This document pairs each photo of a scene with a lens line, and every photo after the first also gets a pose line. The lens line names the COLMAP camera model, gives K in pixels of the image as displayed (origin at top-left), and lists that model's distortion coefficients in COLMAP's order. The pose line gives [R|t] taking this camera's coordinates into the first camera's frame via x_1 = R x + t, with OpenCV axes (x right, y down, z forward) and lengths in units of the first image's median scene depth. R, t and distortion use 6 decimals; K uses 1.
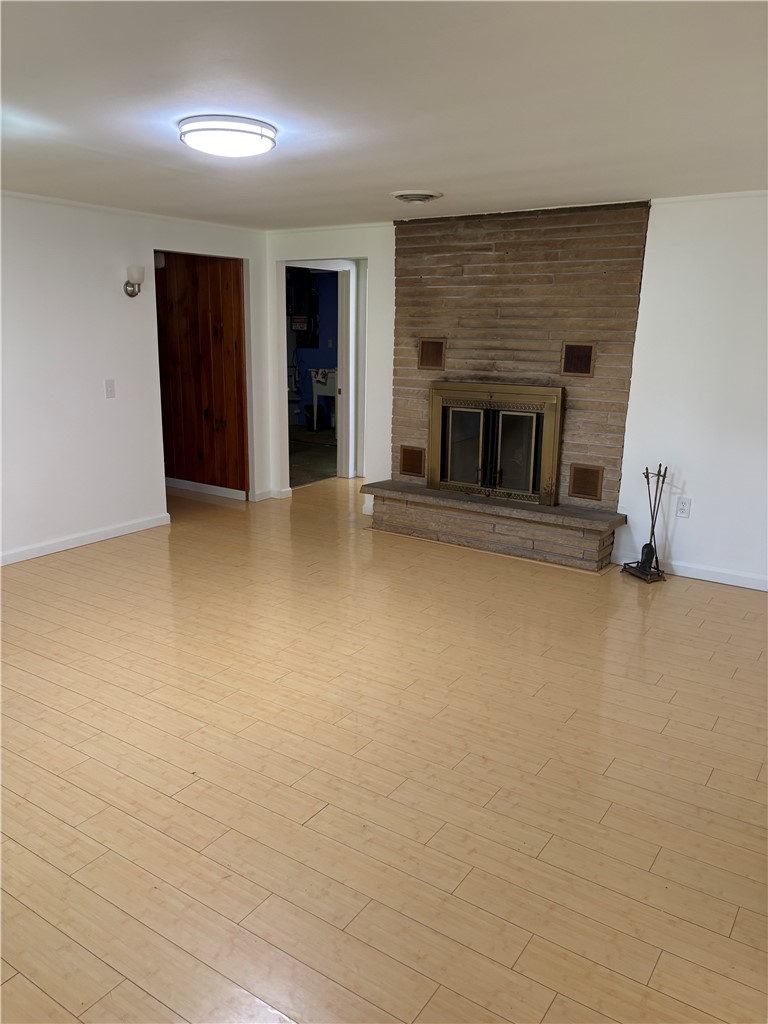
lens RADIAL K [[777.6, 0, 384.3], [0, 777.6, 512.3], [0, 0, 1]] dist [0.033146, -0.032800]
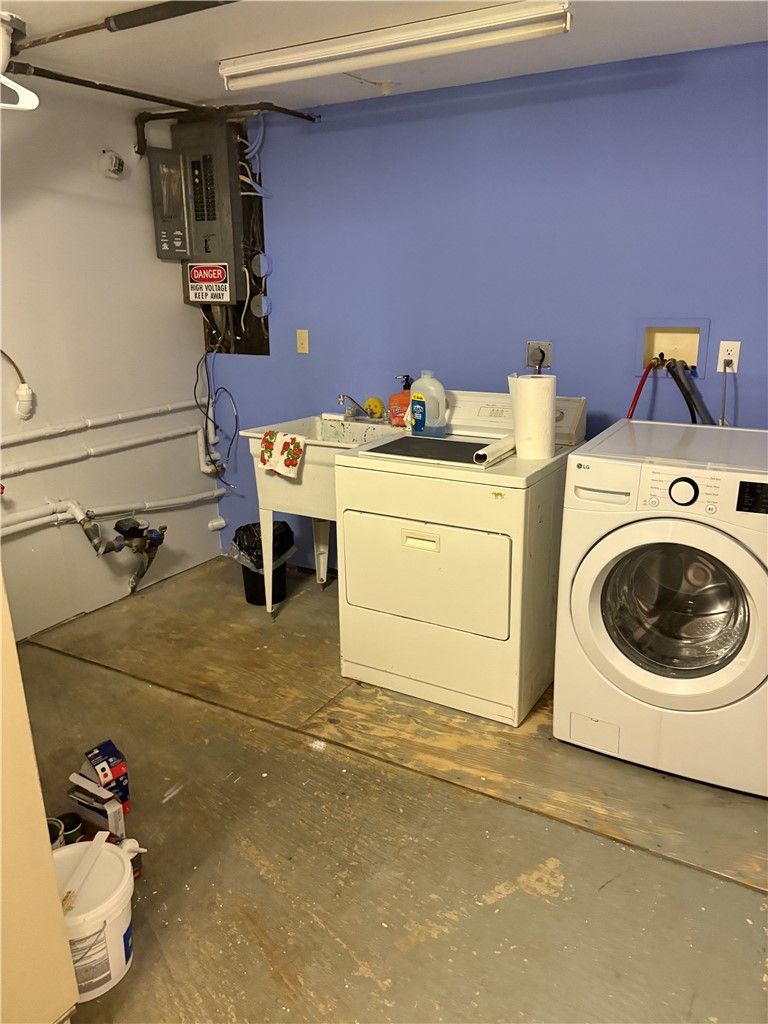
lens RADIAL K [[777.6, 0, 383.7], [0, 777.6, 512.4], [0, 0, 1]] dist [0.033146, -0.032800]
pose [[0.997516, -0.040641, 0.057534, -0.056880], [0.037892, 0.998124, 0.048085, -0.157719], [-0.059380, -0.045785, 0.997185, 0.658335]]
